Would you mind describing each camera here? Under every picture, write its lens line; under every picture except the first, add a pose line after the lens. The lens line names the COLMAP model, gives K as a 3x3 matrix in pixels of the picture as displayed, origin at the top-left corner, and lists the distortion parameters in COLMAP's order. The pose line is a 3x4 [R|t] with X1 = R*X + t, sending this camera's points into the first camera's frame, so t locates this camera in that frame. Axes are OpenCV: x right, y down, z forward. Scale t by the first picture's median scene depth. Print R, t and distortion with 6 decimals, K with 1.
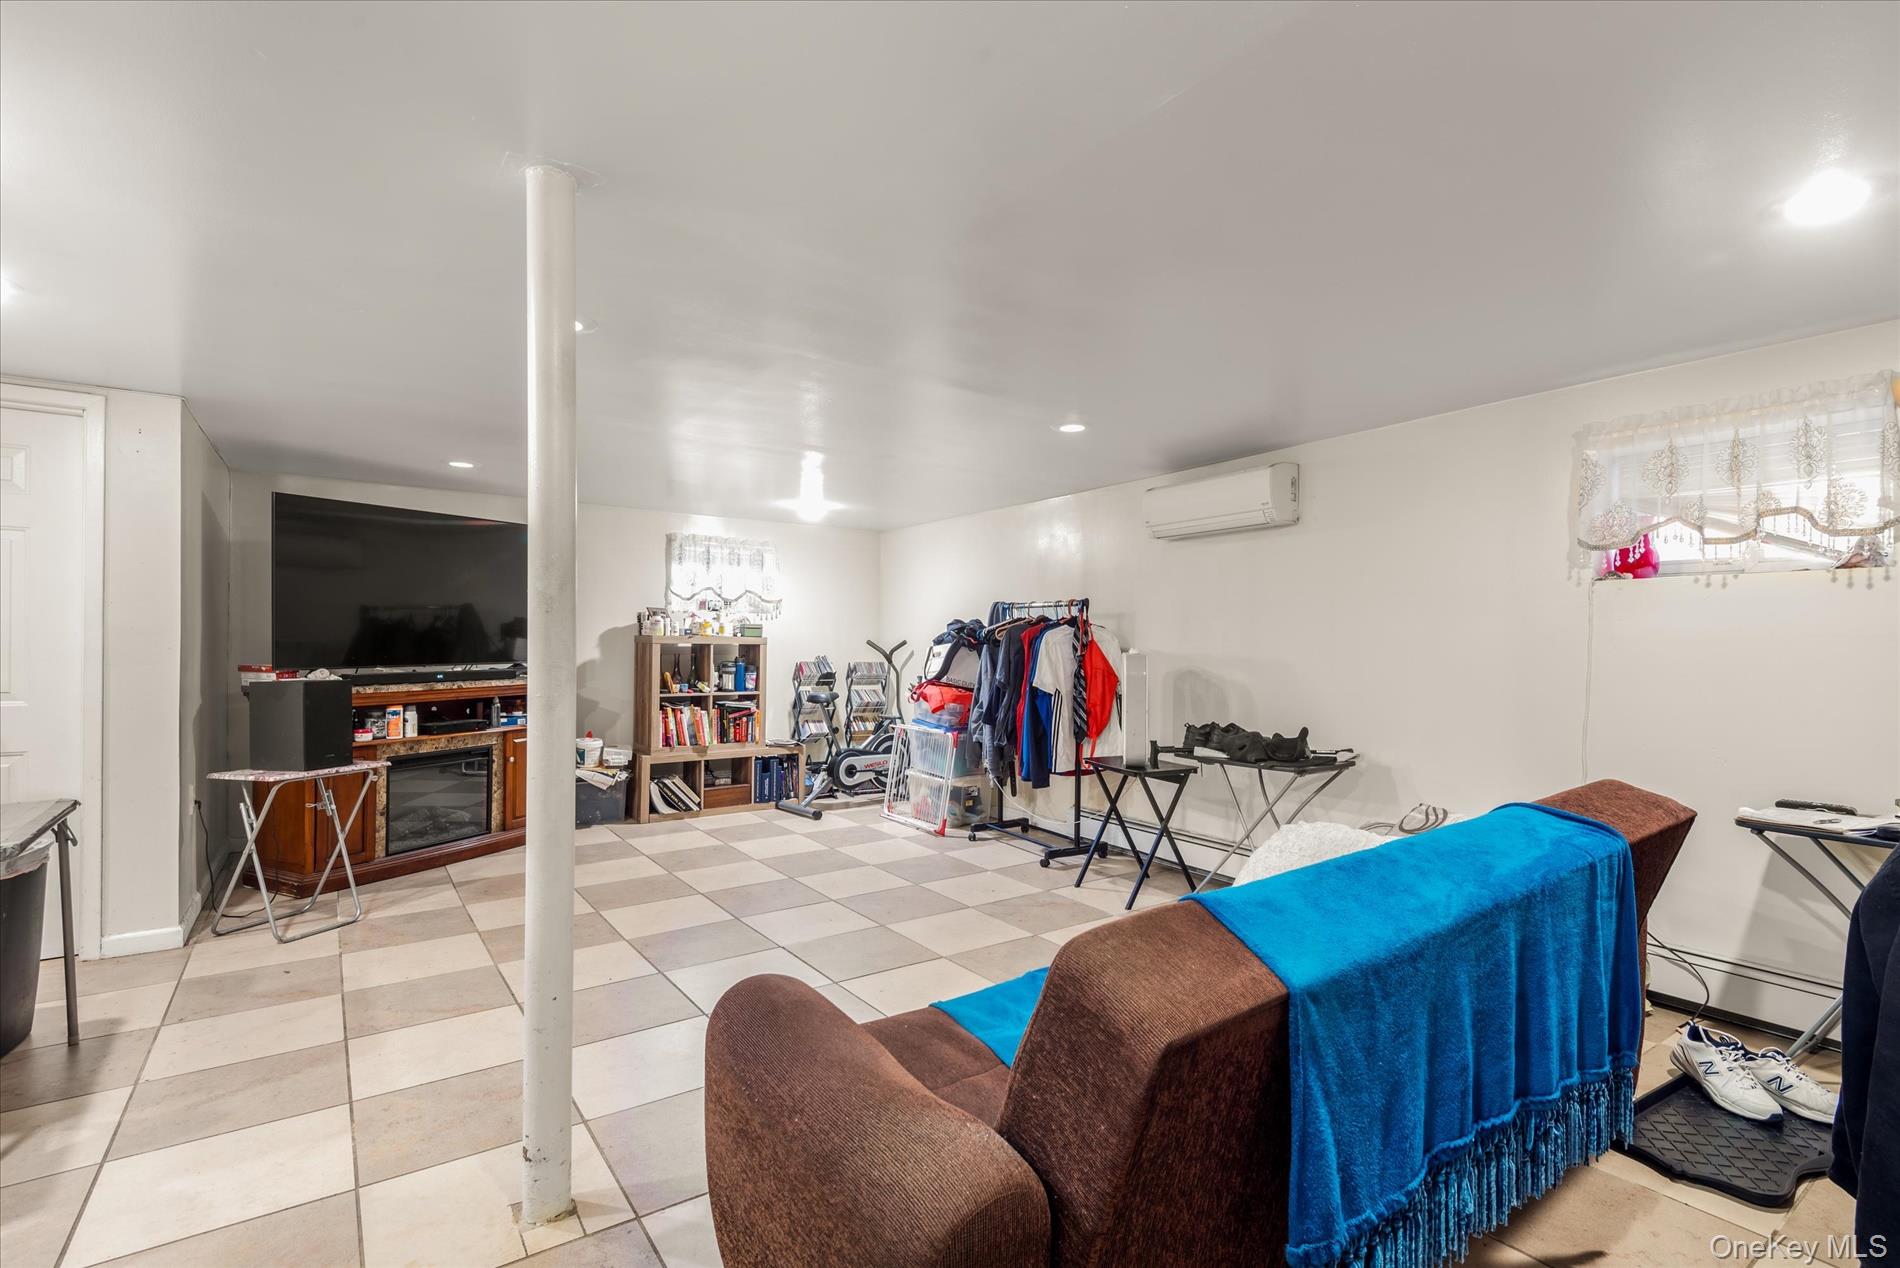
lens RADIAL K [[852.4, 0, 954.7], [0, 852.4, 661.3], [0, 0, 1]] dist [0.042498, -0.020541]
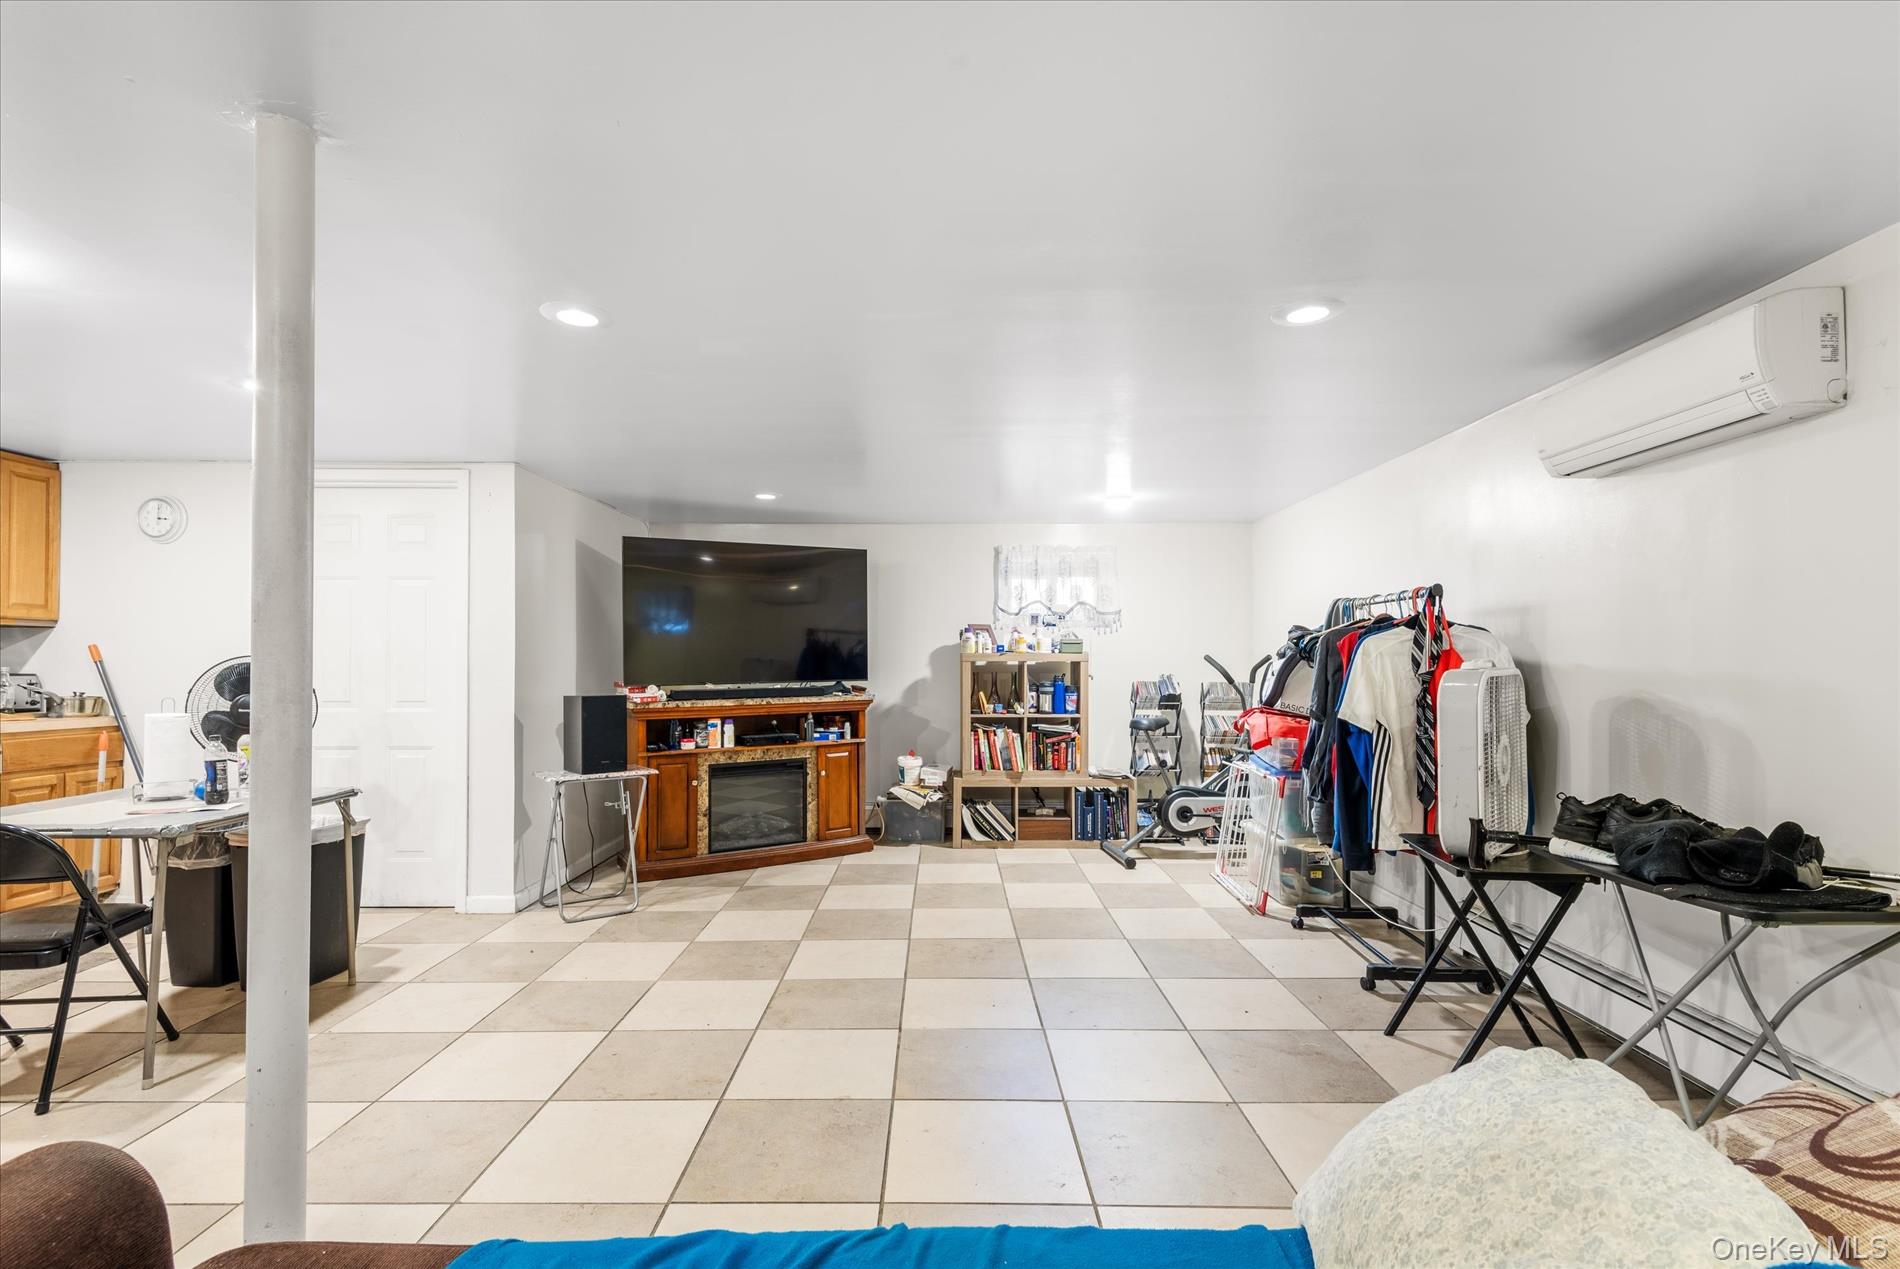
lens RADIAL K [[852.4, 0, 954.7], [0, 852.4, 661.8], [0, 0, 1]] dist [0.042498, -0.020541]
pose [[0.821542, -0.008920, -0.570079, 0.187112], [-0.004443, 0.999747, -0.022046, 0.000728], [0.570131, 0.020645, 0.821294, 0.212008]]
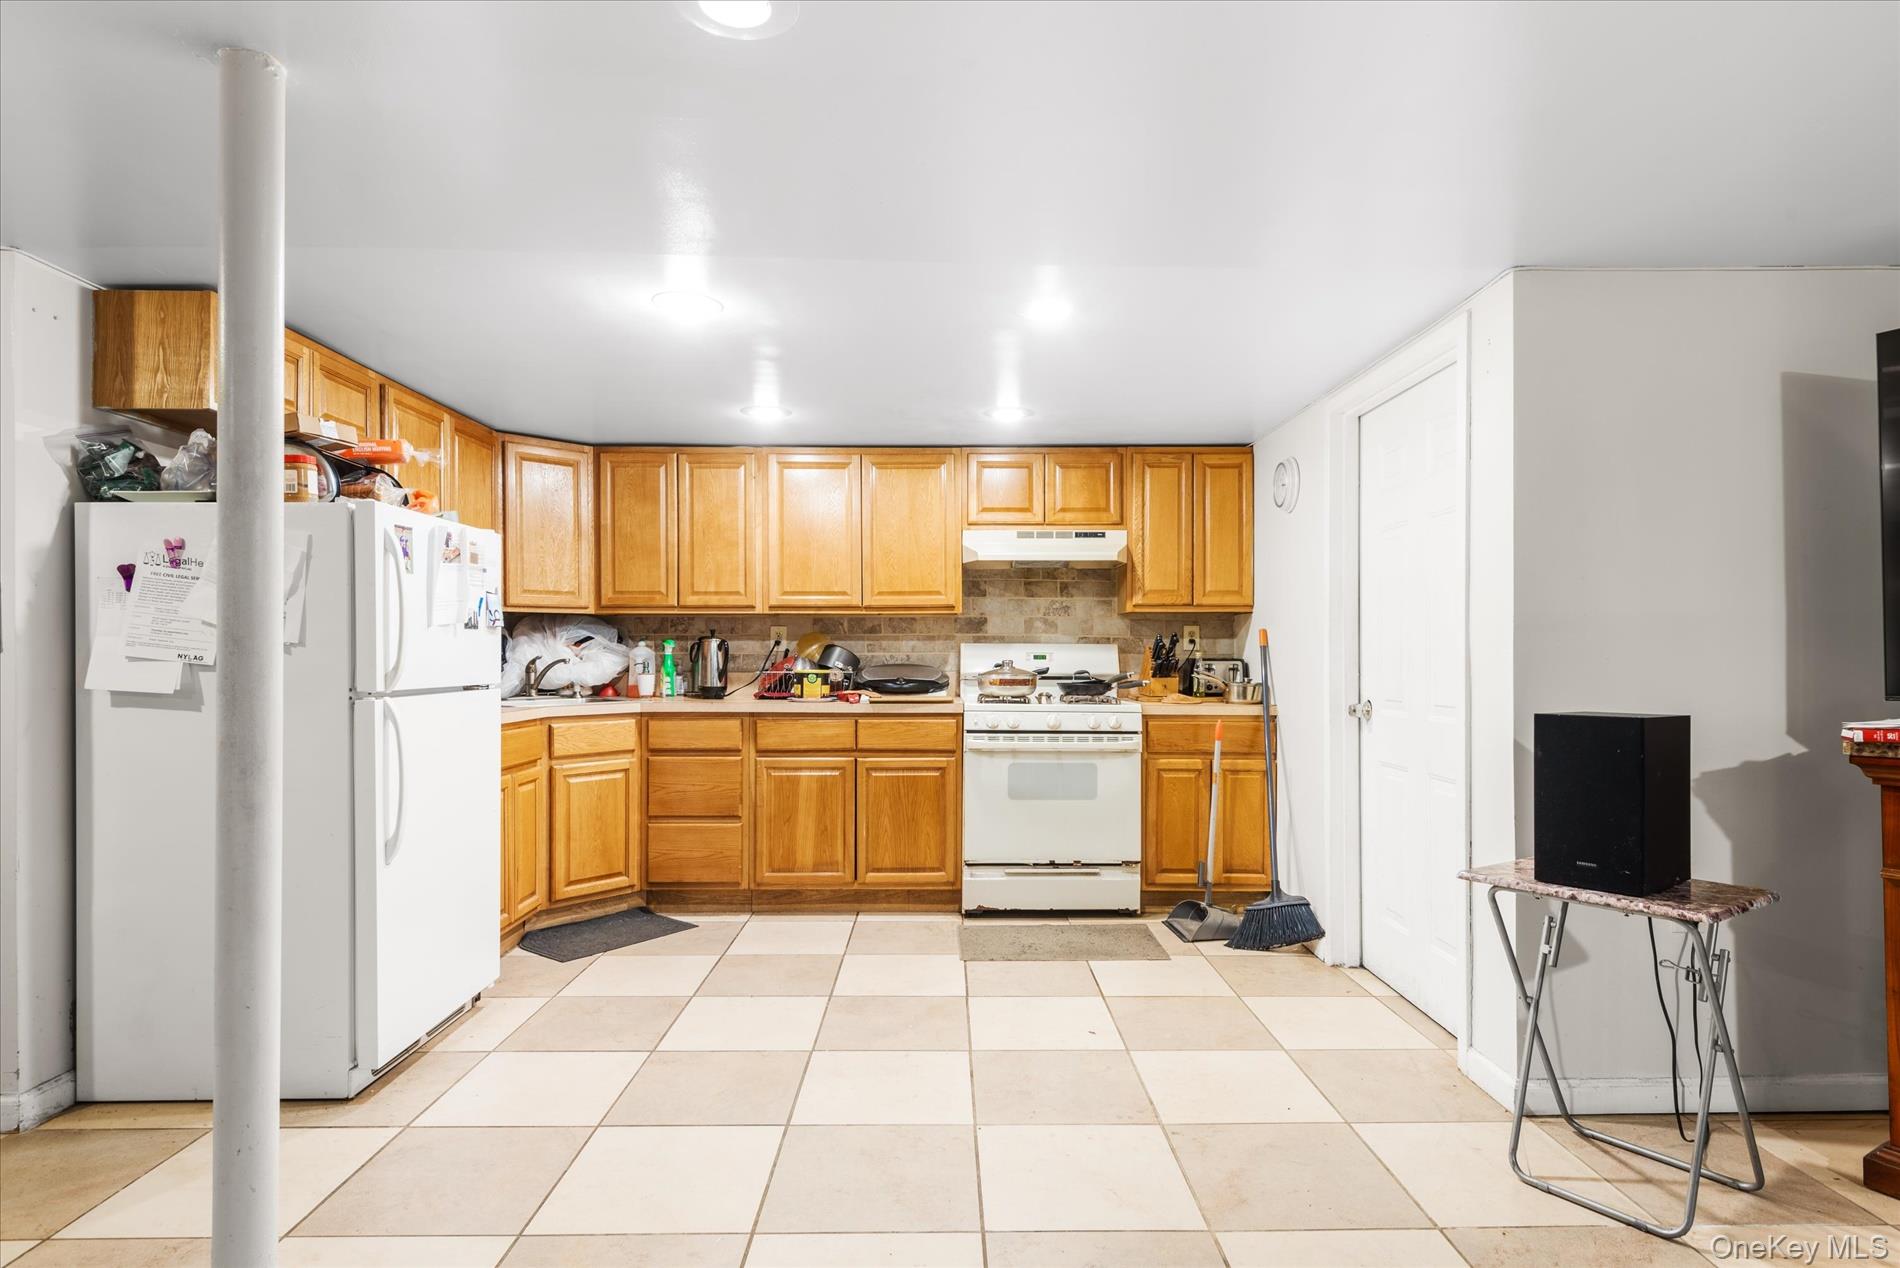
lens RADIAL K [[1000.9, 0, 948.1], [0, 1000.9, 651.4], [0, 0, 1]] dist [0.034703, -0.037696]
pose [[-0.570566, -0.004731, -0.821238, -0.016991], [-0.013466, 0.999903, 0.003595, -0.008028], [0.821141, 0.013110, -0.570574, 0.648335]]
